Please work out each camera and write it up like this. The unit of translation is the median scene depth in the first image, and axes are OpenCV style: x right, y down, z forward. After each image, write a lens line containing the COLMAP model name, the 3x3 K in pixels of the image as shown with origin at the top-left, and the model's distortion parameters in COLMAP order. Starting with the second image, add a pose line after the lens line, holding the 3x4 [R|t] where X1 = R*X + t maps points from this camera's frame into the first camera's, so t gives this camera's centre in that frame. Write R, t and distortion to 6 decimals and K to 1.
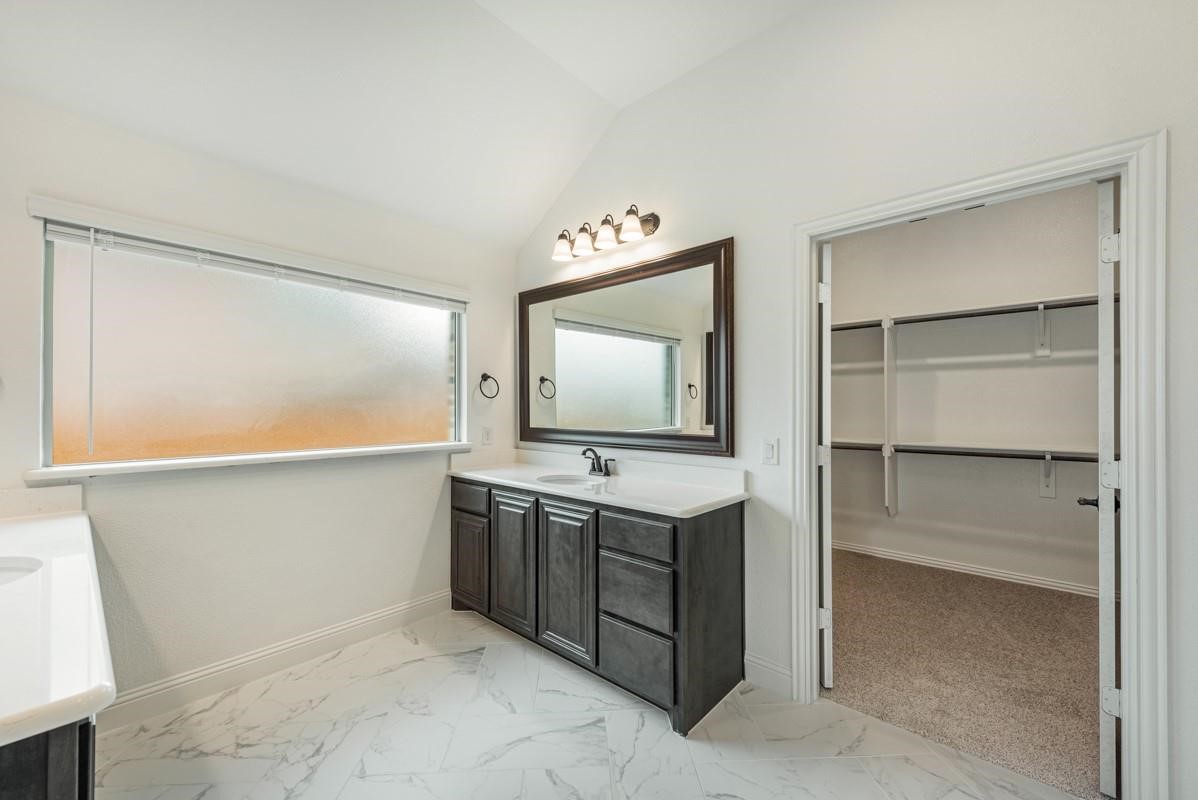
lens RADIAL K [[480.4, 0, 606.2], [0, 480.4, 406.8], [0, 0, 1]] dist [0.002654, 0.000043]
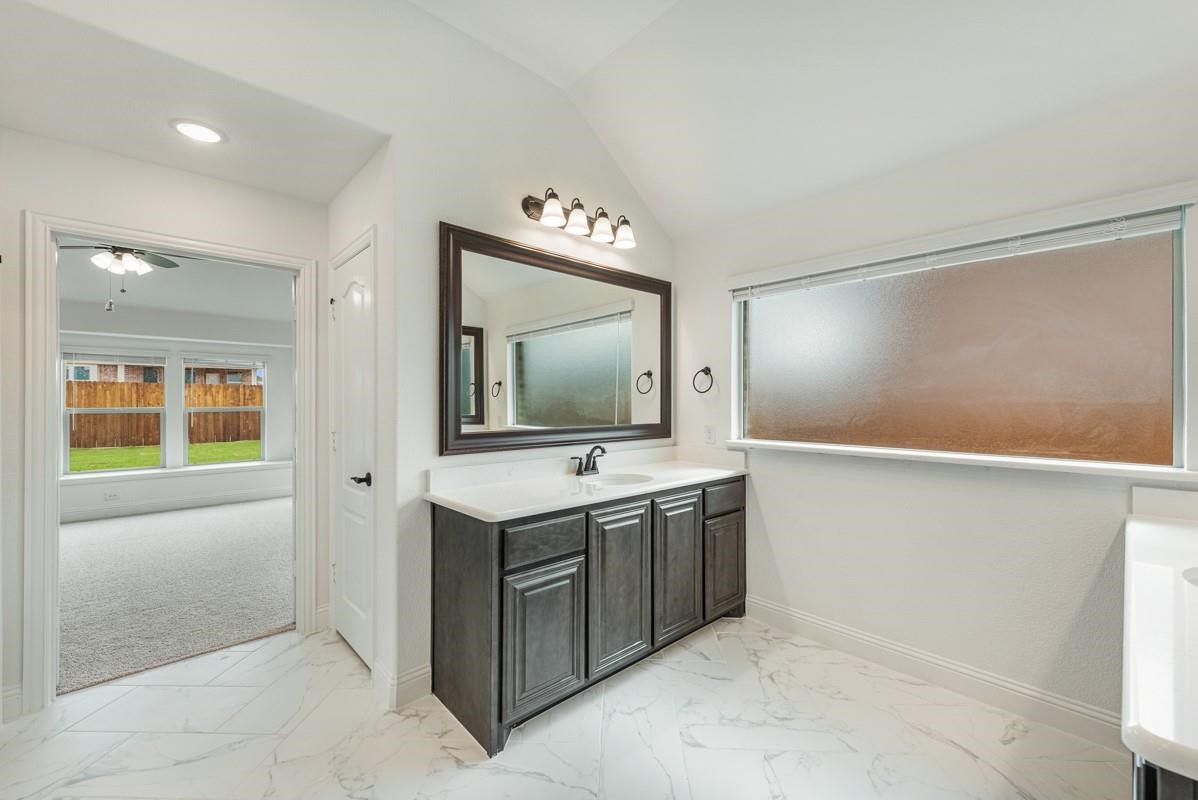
lens RADIAL K [[488.1, 0, 600.4], [0, 488.1, 401.9], [0, 0, 1]] dist [0.057399, -0.000073]
pose [[-0.078119, -0.001188, -0.996943, 0.551379], [-0.000463, 0.999999, -0.001155, 0.000087], [0.996944, 0.000371, -0.078120, 0.658338]]
